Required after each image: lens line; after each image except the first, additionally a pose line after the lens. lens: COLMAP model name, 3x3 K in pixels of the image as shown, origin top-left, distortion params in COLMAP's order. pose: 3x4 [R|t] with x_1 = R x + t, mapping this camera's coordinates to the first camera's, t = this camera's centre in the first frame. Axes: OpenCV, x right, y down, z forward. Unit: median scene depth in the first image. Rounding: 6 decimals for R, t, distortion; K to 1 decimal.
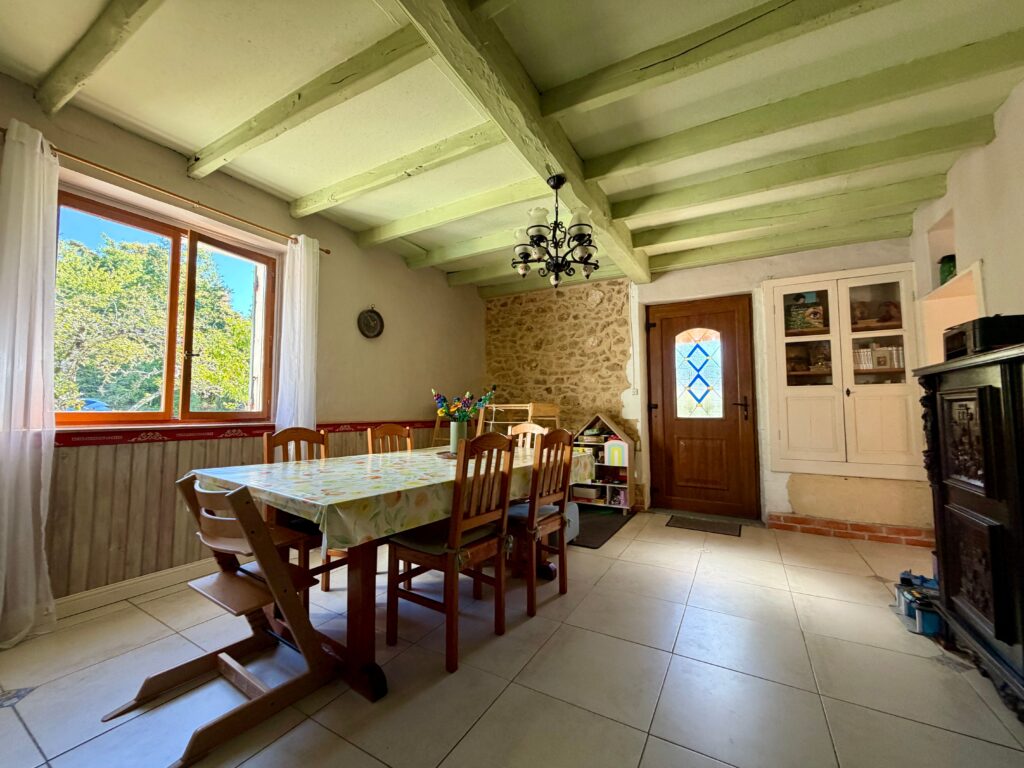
lens RADIAL K [[412.9, 0, 508.0], [0, 412.9, 384.4], [0, 0, 1]] dist [0.000723, 0.000038]
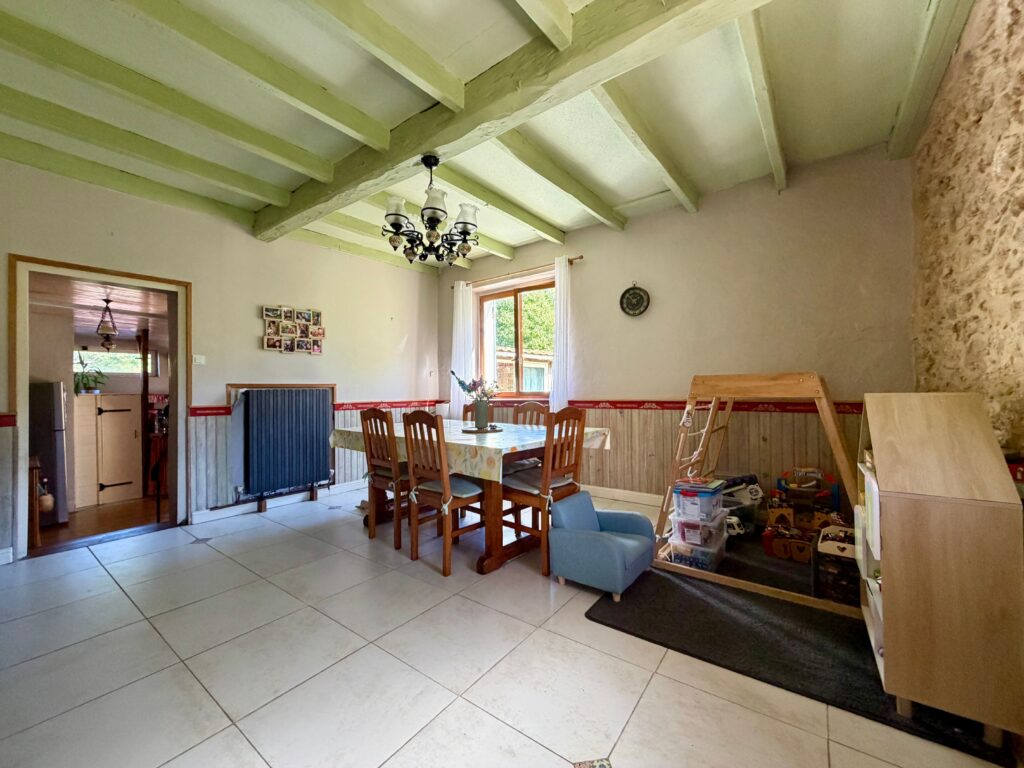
lens RADIAL K [[412.9, 0, 508.7], [0, 412.9, 387.9], [0, 0, 1]] dist [0.000723, 0.000038]
pose [[-0.123261, 0.002129, -0.992372, 0.767106], [0.076941, 0.997008, -0.007417, 0.048422], [0.989387, -0.077268, -0.123056, 0.905303]]
